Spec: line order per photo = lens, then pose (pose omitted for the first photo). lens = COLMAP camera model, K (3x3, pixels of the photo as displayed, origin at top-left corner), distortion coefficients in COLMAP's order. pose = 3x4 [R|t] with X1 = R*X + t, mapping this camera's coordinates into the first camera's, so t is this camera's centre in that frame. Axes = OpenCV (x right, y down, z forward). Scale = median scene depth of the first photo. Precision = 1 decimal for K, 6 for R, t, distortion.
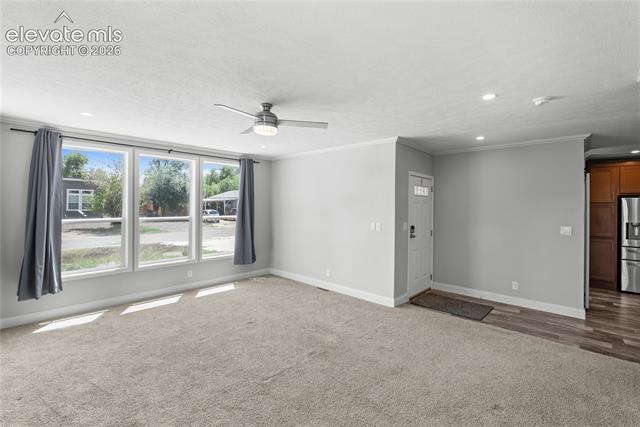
lens RADIAL K [[281.6, 0, 321.4], [0, 281.6, 205.8], [0, 0, 1]] dist [-0.007144, -0.000168]
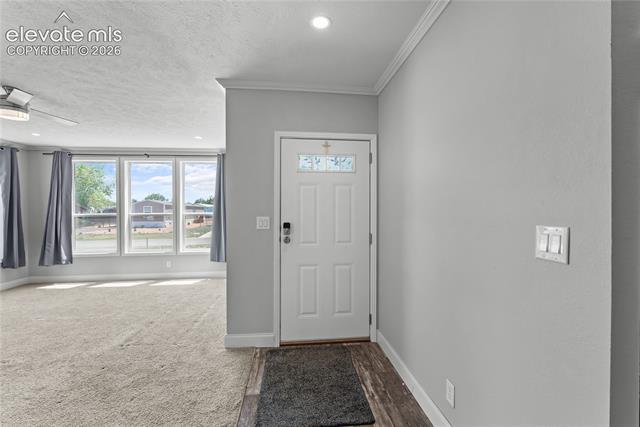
lens RADIAL K [[281.6, 0, 323.9], [0, 281.6, 213.0], [0, 0, 1]] dist [-0.007144, -0.000168]
pose [[0.755210, -0.007785, -0.655436, 0.849095], [0.012870, 0.999913, 0.002953, 0.053232], [0.655356, -0.010665, 0.755245, 0.670576]]
